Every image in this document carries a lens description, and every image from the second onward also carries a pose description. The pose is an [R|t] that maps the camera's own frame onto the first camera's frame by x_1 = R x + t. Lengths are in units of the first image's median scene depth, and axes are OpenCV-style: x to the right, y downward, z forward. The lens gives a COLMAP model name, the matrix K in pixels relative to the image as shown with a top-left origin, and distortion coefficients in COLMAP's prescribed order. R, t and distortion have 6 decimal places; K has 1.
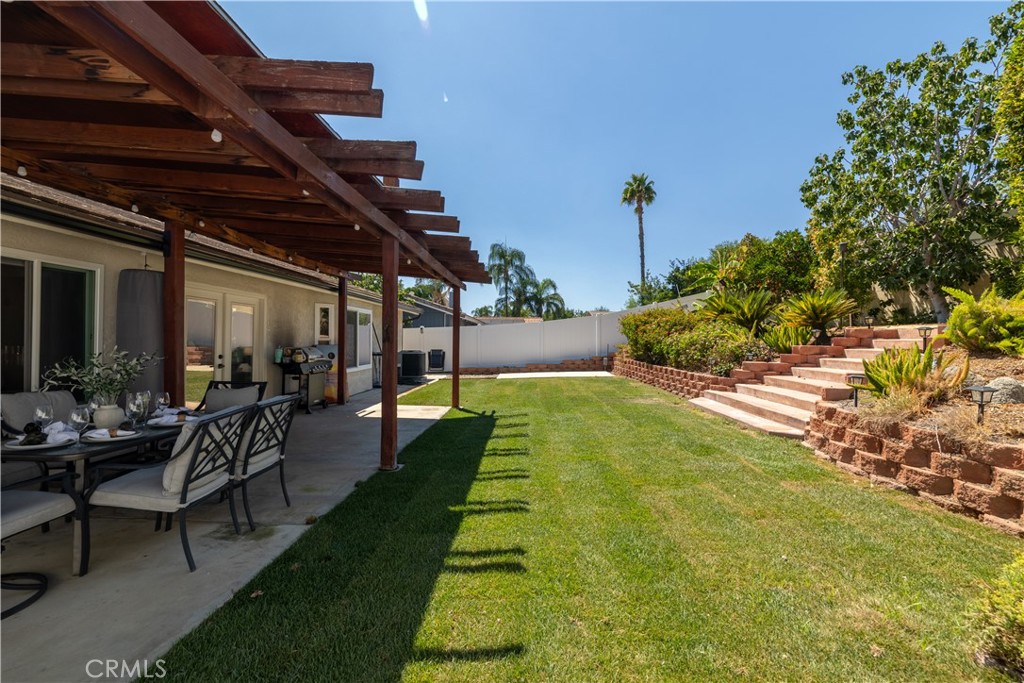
lens RADIAL K [[428.1, 0, 512.0], [0, 428.1, 341.5], [0, 0, 1]] dist [-0.013515, -0.000099]
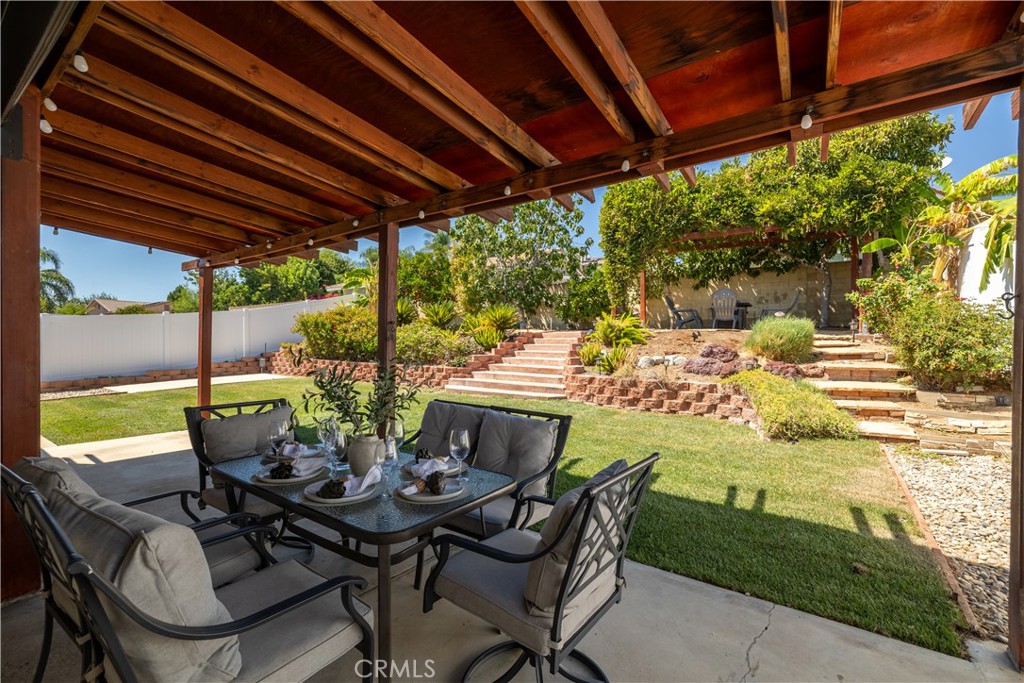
lens RADIAL K [[428.1, 0, 512.0], [0, 428.1, 341.5], [0, 0, 1]] dist [-0.013515, -0.000099]
pose [[0.531855, -0.003561, 0.846828, -0.574588], [0.000309, 0.999992, 0.004011, 0.000016], [-0.846835, -0.001872, 0.531852, 0.199216]]
